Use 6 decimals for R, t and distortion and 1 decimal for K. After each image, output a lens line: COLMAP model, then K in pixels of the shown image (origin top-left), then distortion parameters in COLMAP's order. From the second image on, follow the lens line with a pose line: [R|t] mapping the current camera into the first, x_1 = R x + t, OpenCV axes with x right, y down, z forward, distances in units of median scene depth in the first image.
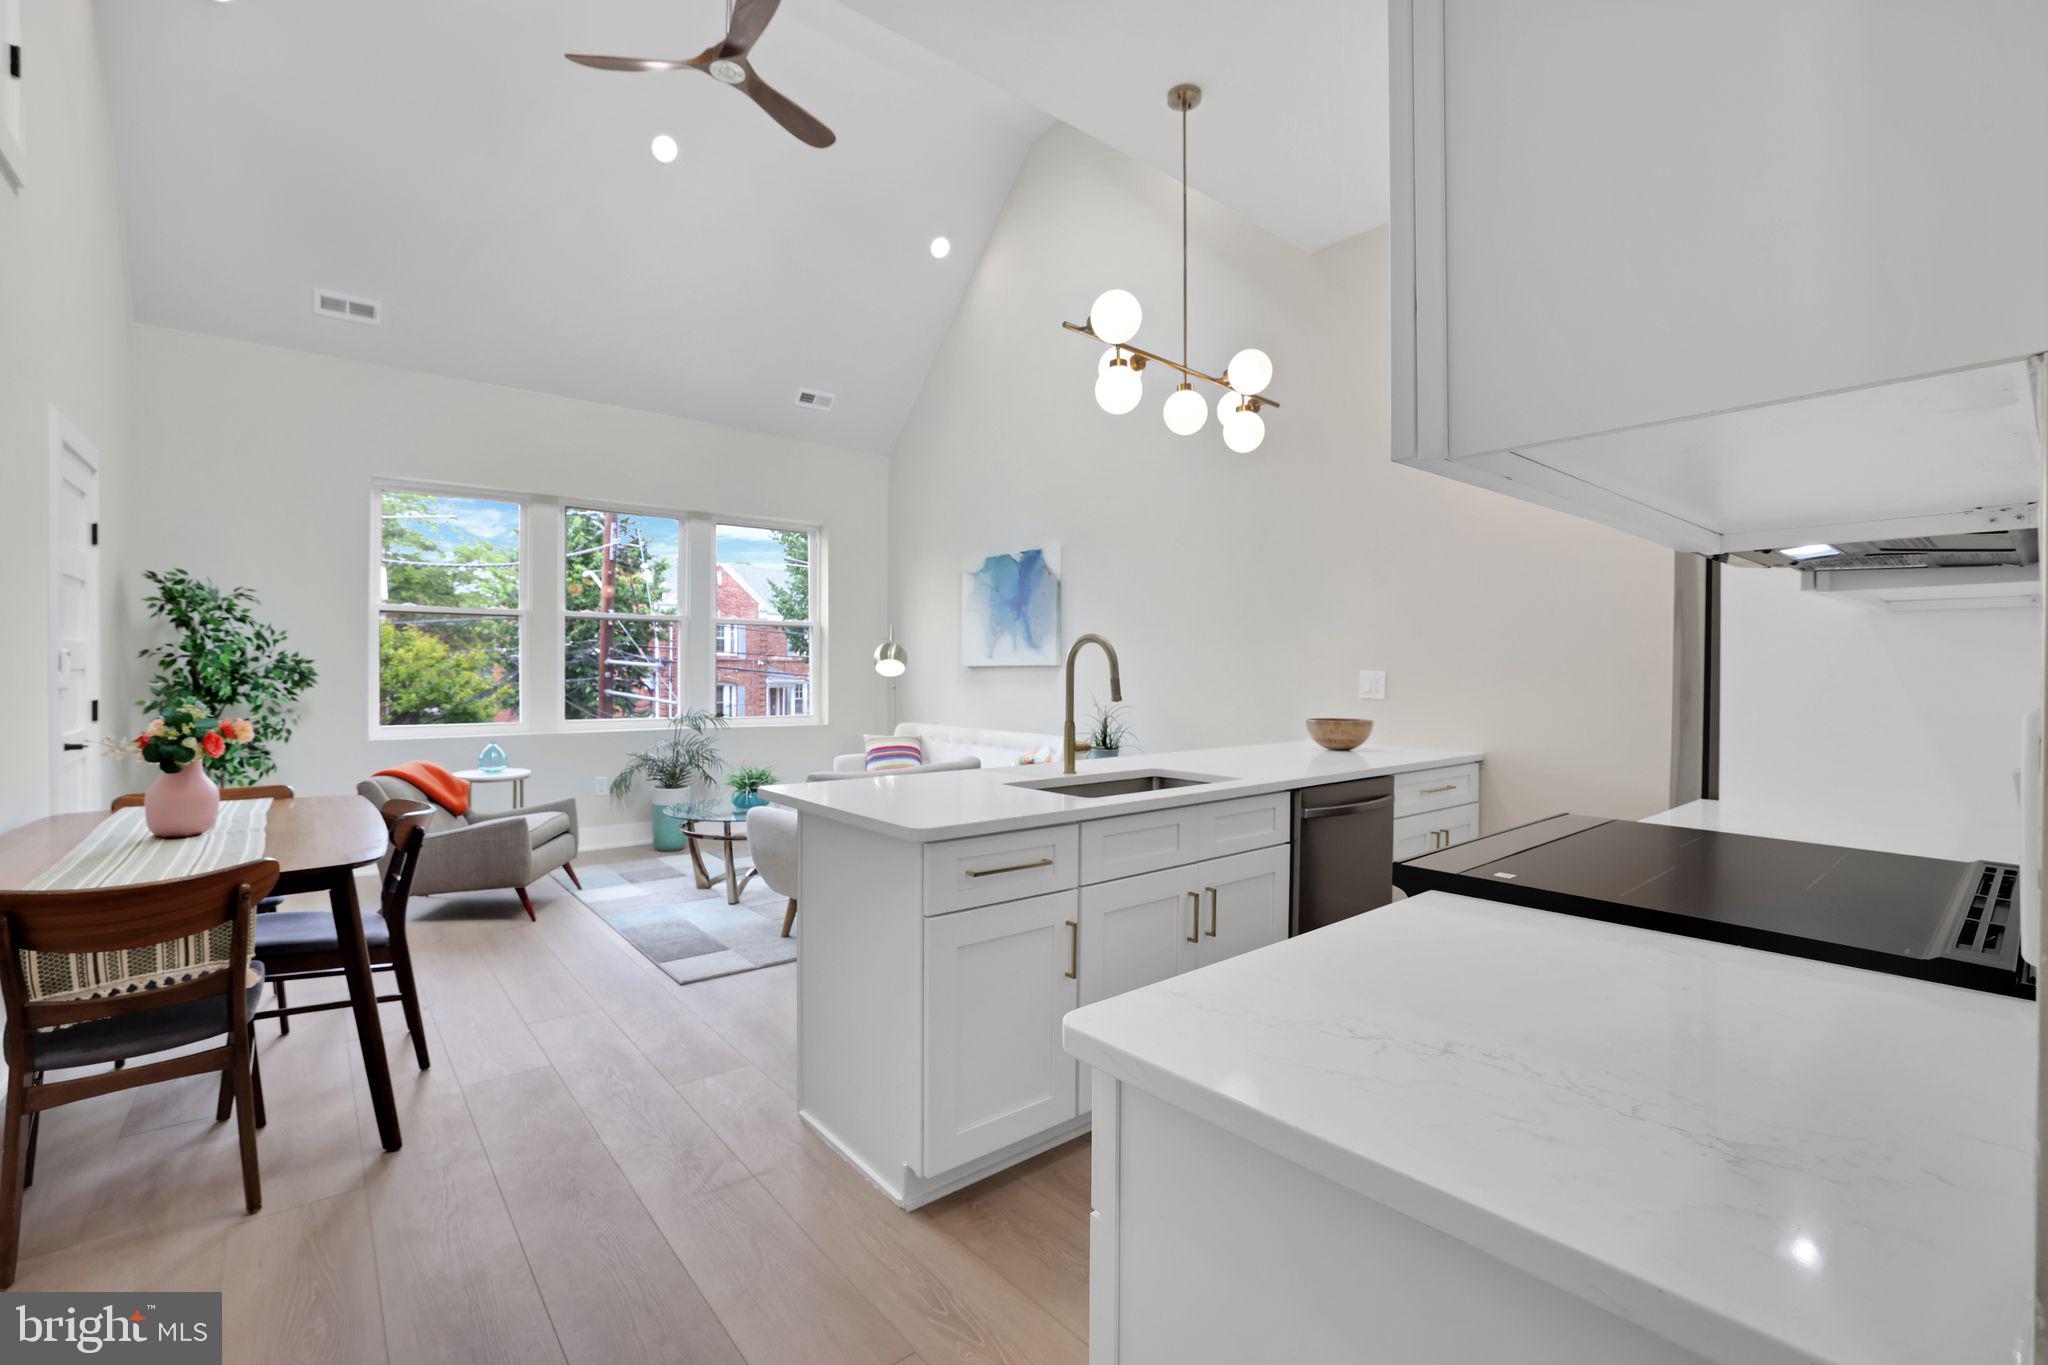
lens RADIAL K [[905.7, 0, 1048.2], [0, 905.7, 684.7], [0, 0, 1]] dist [-0.044929, -0.000132]
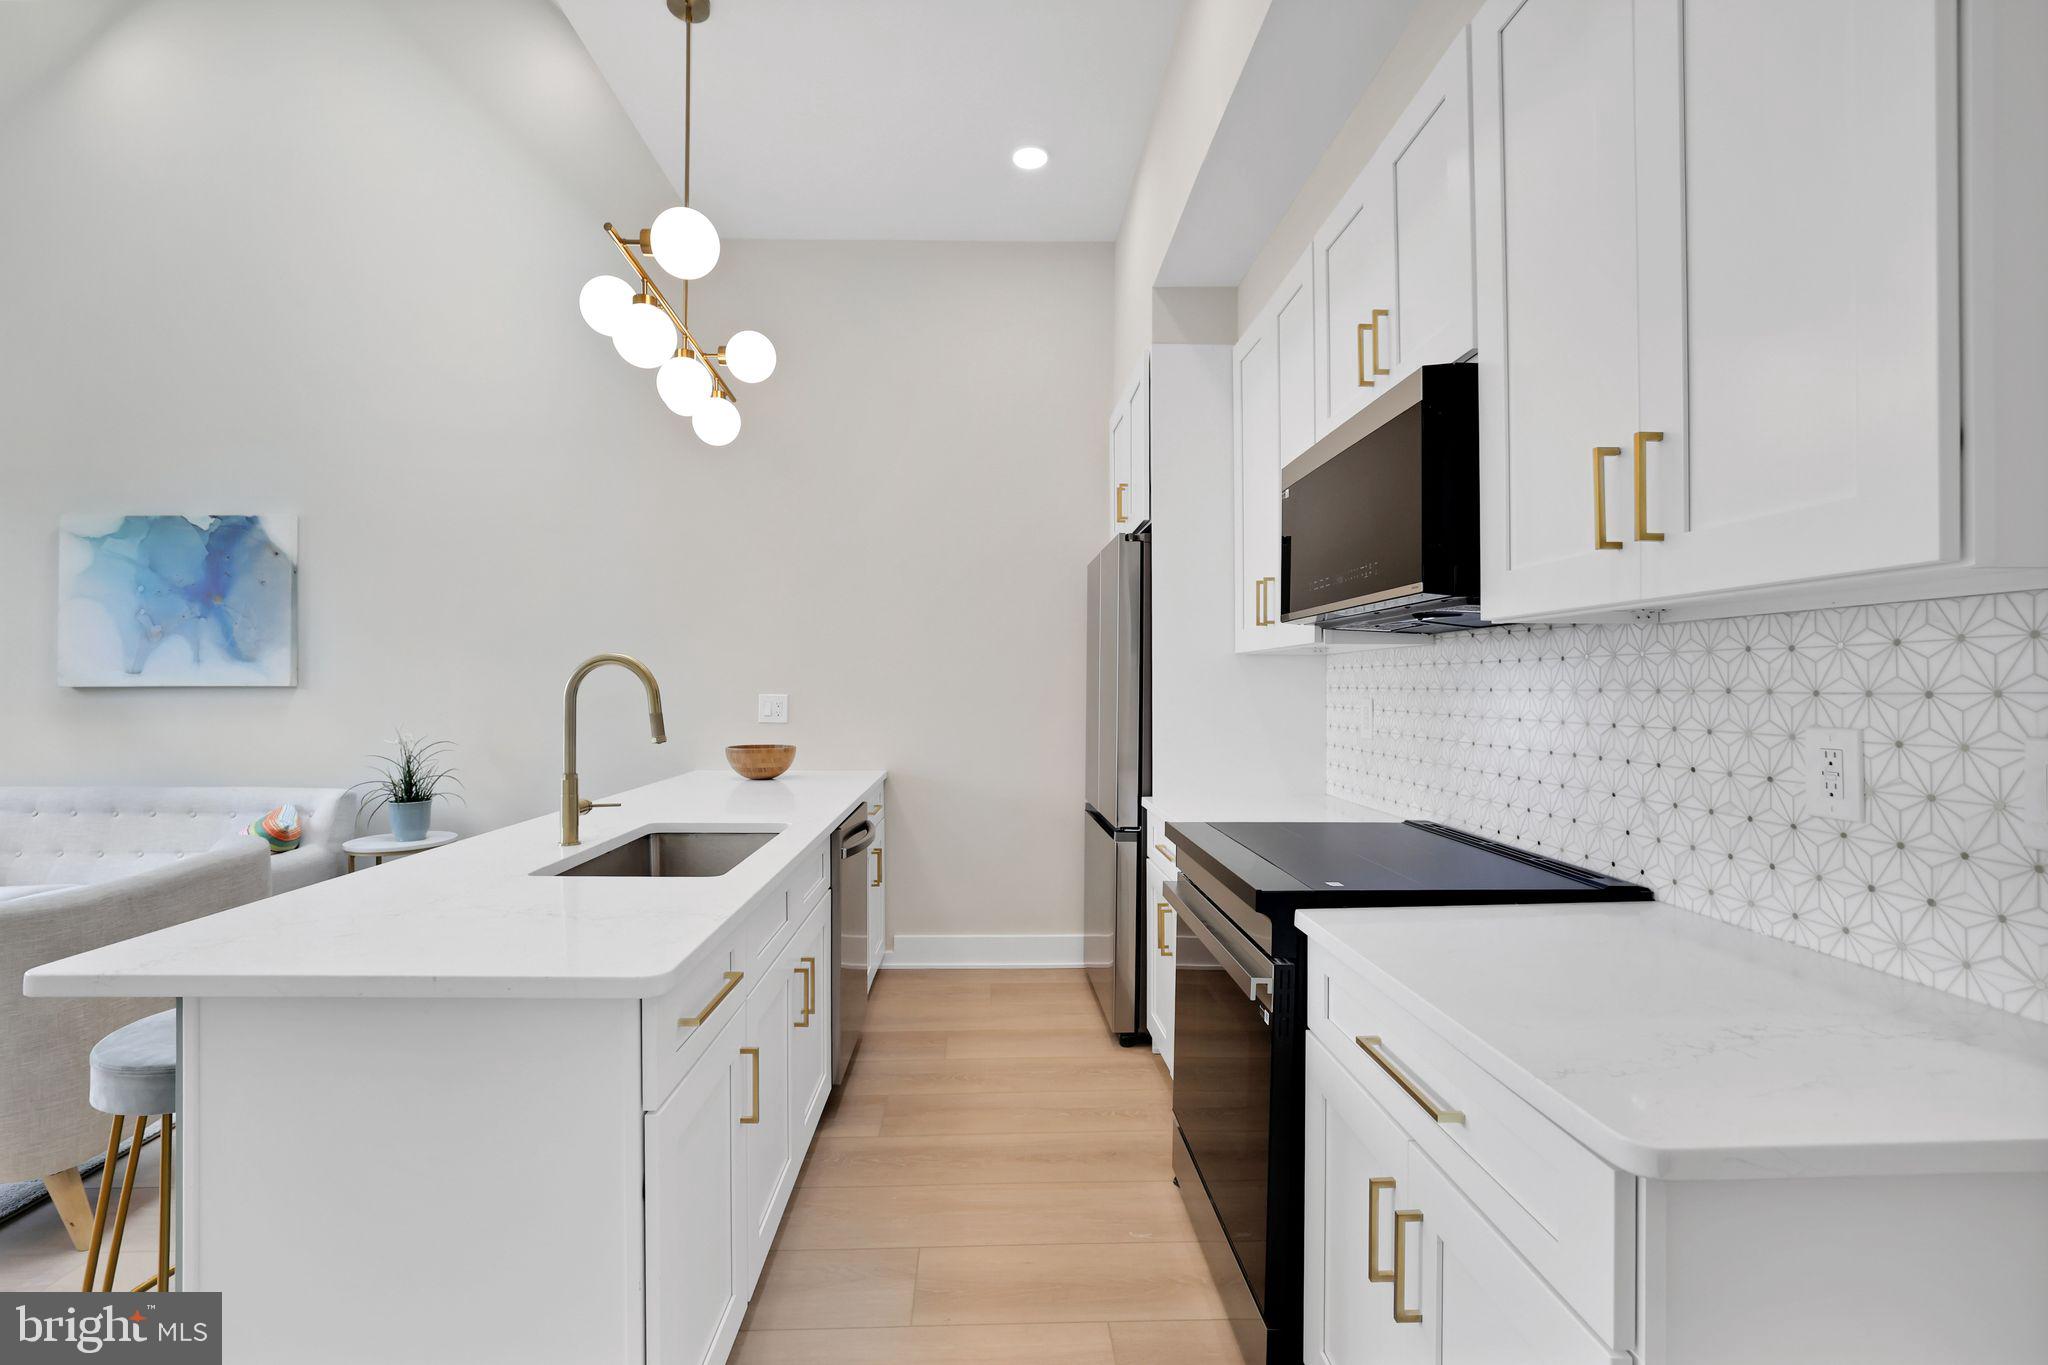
lens RADIAL K [[884.6, 0, 1019.0], [0, 884.6, 678.4], [0, 0, 1]] dist [-0.043649, 0.014450]
pose [[0.624389, 0.004389, 0.781101, -0.188676], [0.012595, 0.999798, -0.015686, -0.012241], [-0.781012, 0.019633, 0.624207, 0.178913]]
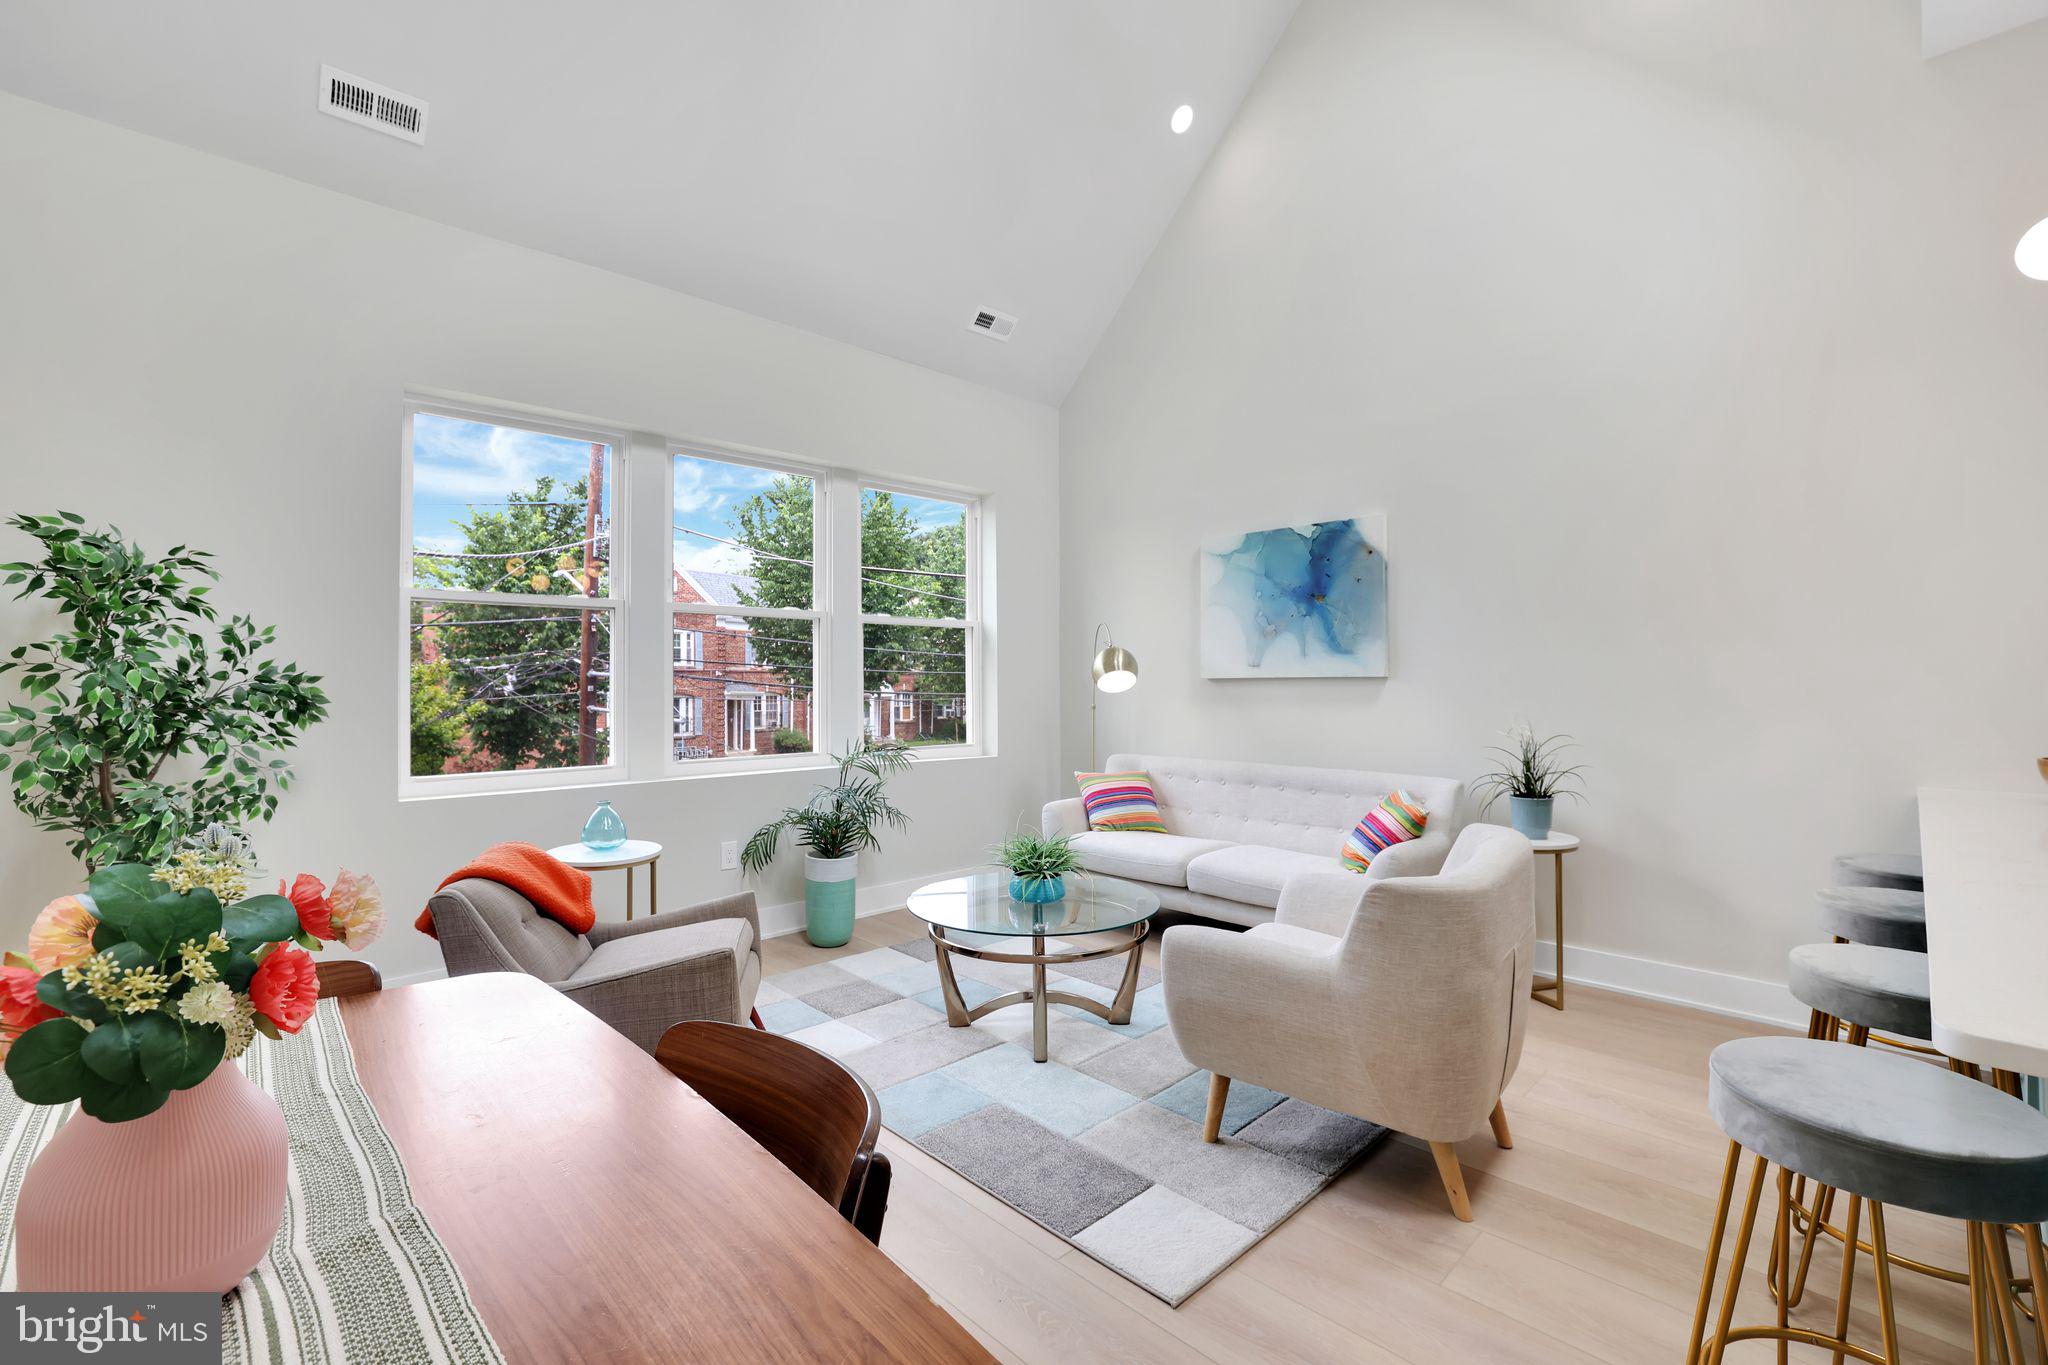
lens RADIAL K [[884.6, 0, 1019.0], [0, 884.6, 678.4], [0, 0, 1]] dist [-0.043649, 0.014450]
pose [[0.997834, -0.006269, 0.065489, -0.392794], [0.007307, 0.999851, -0.015618, -0.013868], [-0.065381, 0.016062, 0.997731, 0.371718]]
